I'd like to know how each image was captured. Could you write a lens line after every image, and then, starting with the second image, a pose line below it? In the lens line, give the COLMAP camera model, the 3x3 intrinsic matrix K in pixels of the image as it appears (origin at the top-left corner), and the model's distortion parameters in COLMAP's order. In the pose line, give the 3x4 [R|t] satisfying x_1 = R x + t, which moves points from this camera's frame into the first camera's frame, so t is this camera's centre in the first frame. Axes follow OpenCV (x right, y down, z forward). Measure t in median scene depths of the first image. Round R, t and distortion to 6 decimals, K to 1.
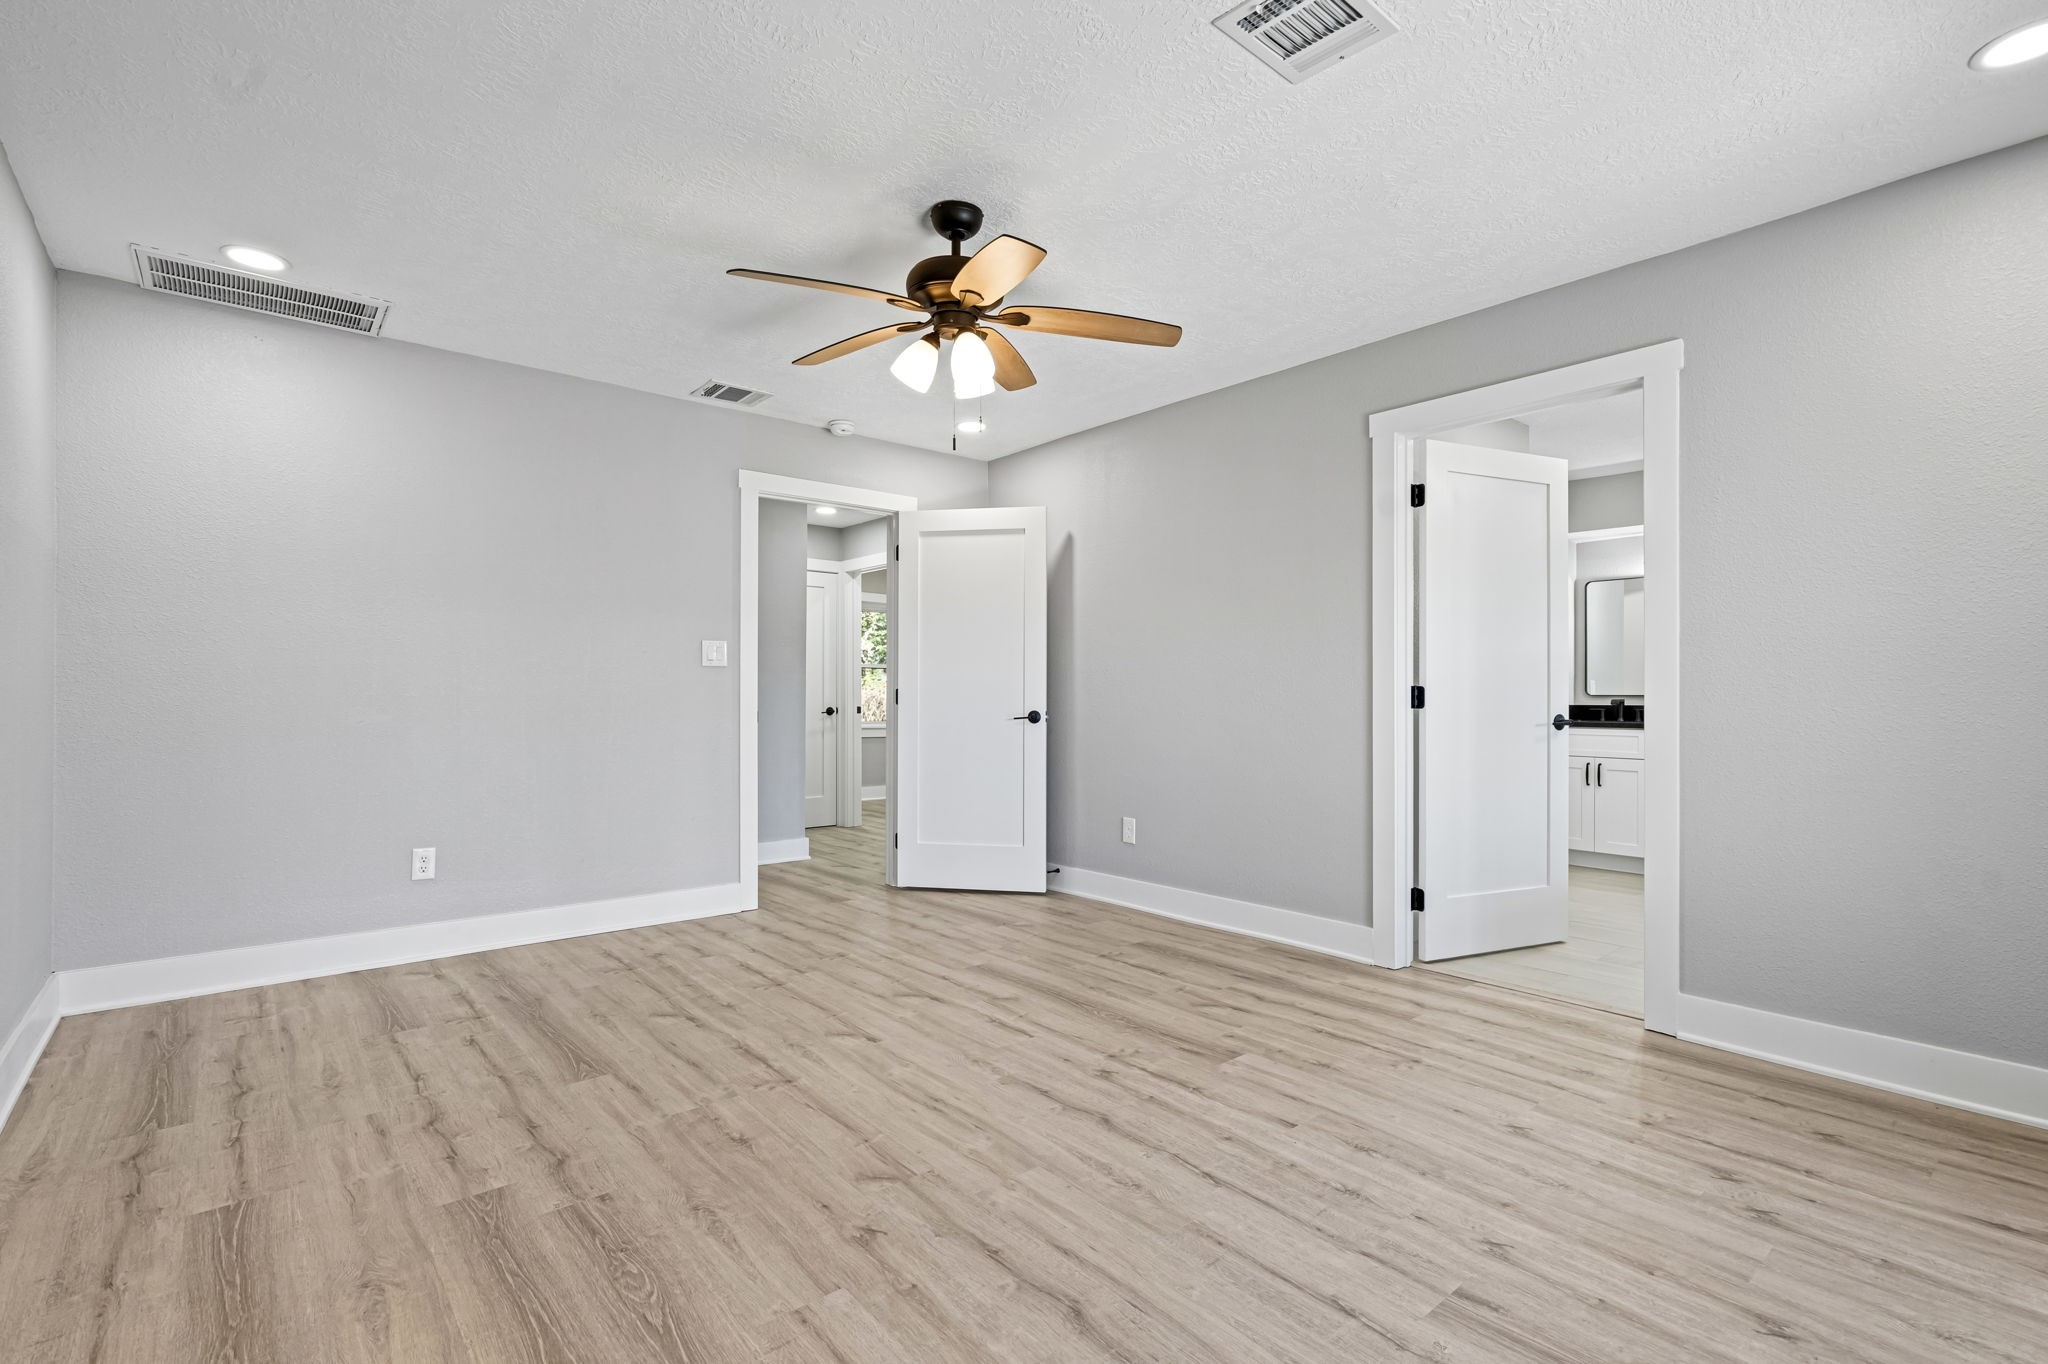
lens RADIAL K [[943.6, 0, 1018.8], [0, 943.6, 686.5], [0, 0, 1]] dist [0.000131, 0.000366]
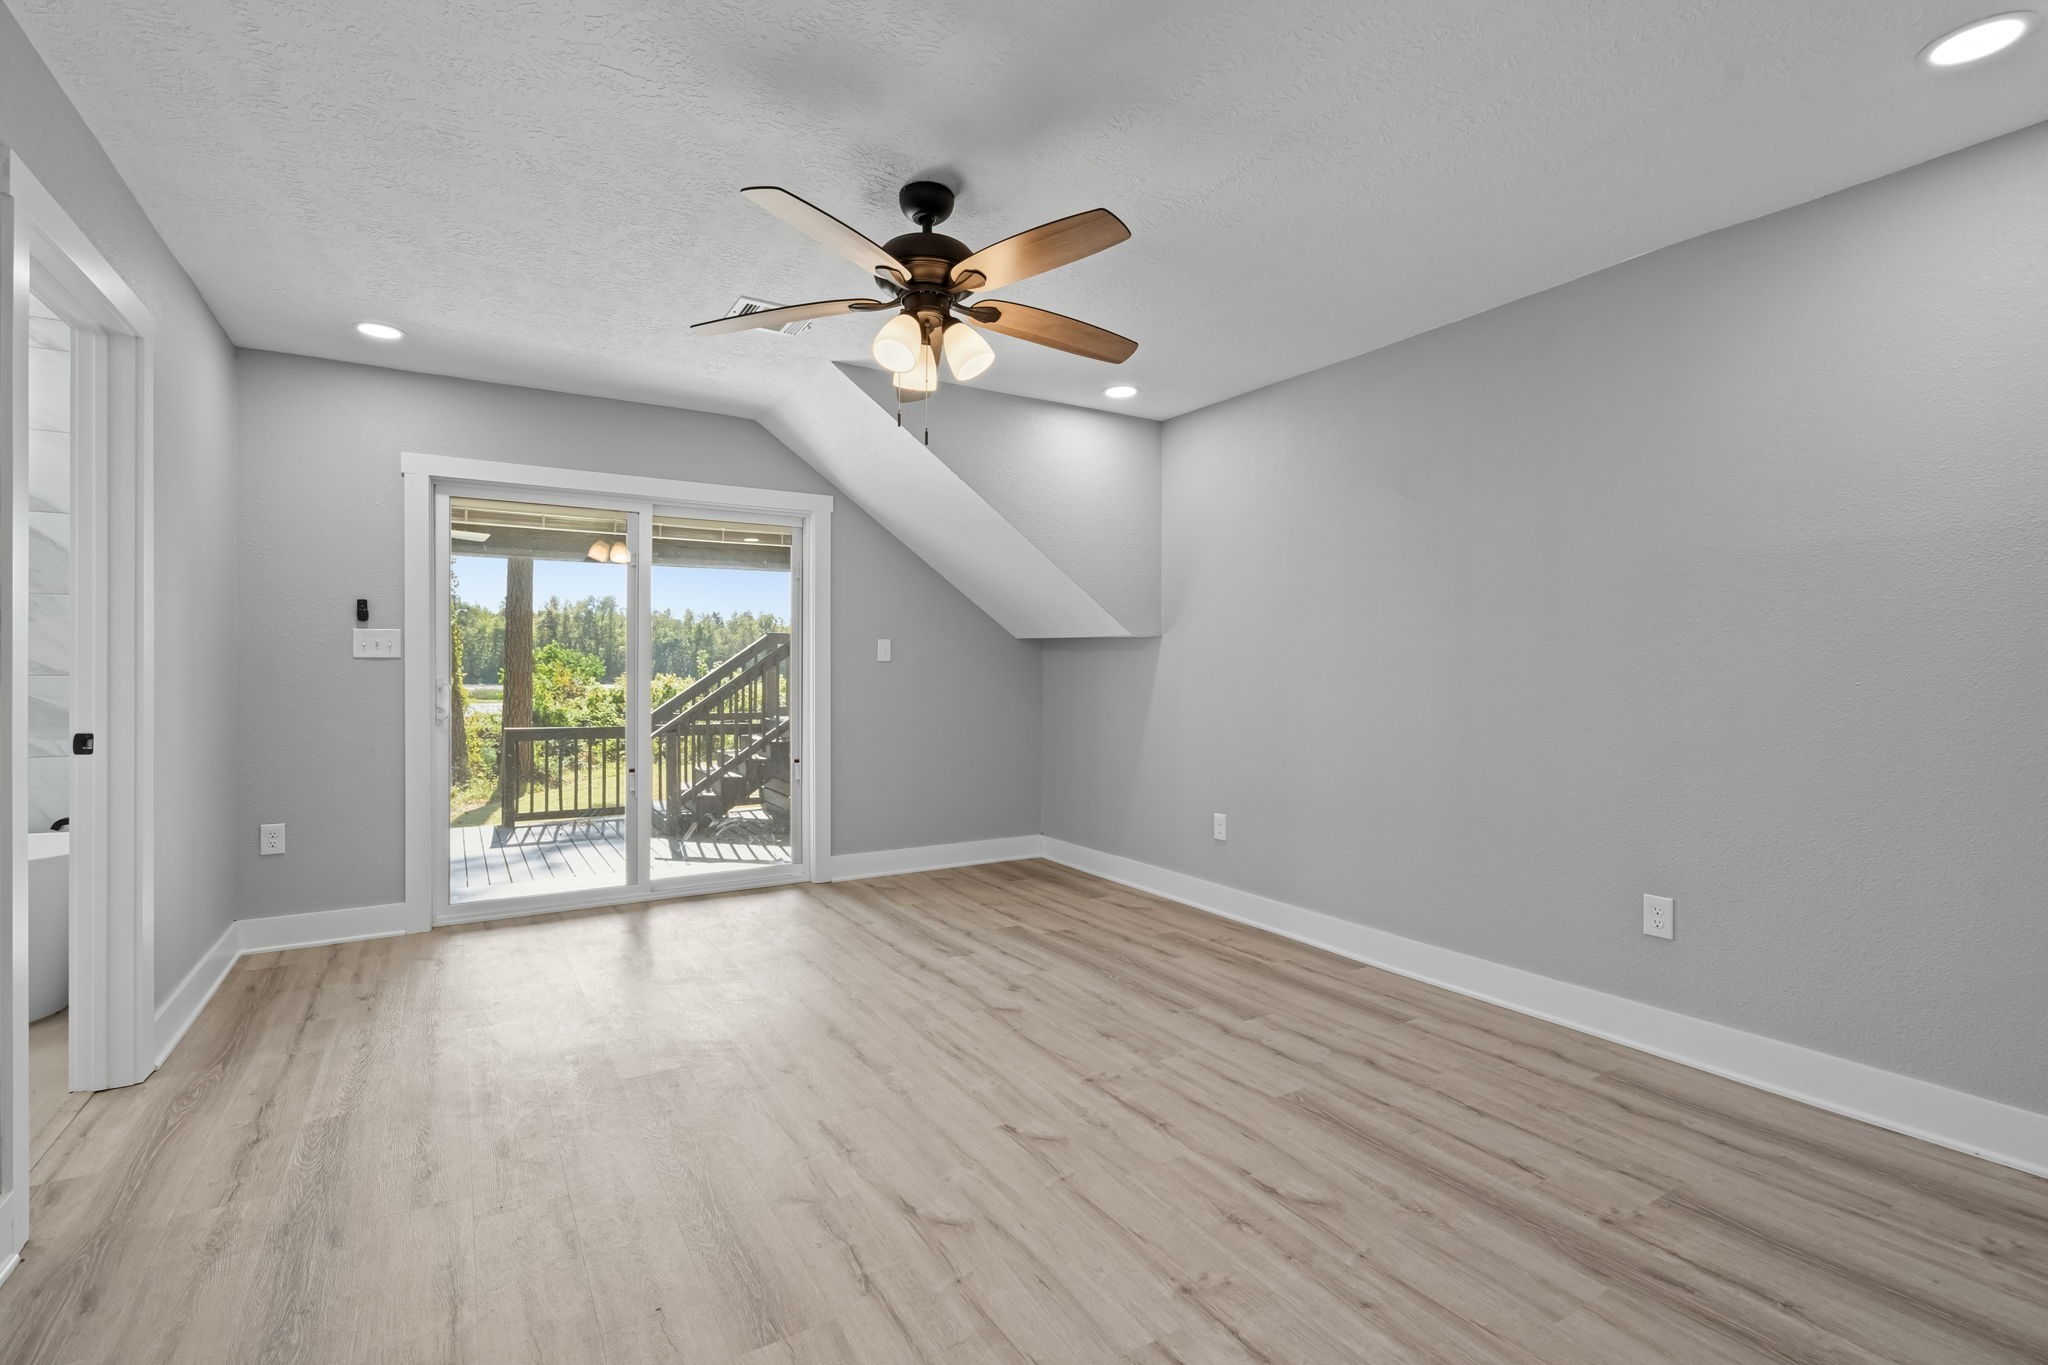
lens RADIAL K [[943.6, 0, 1018.8], [0, 943.6, 687.0], [0, 0, 1]] dist [0.000131, 0.000366]
pose [[-0.988810, -0.008495, 0.148941, -0.324987], [-0.006893, 0.999913, 0.011268, -0.025832], [-0.149024, 0.010115, -0.988782, 2.079432]]
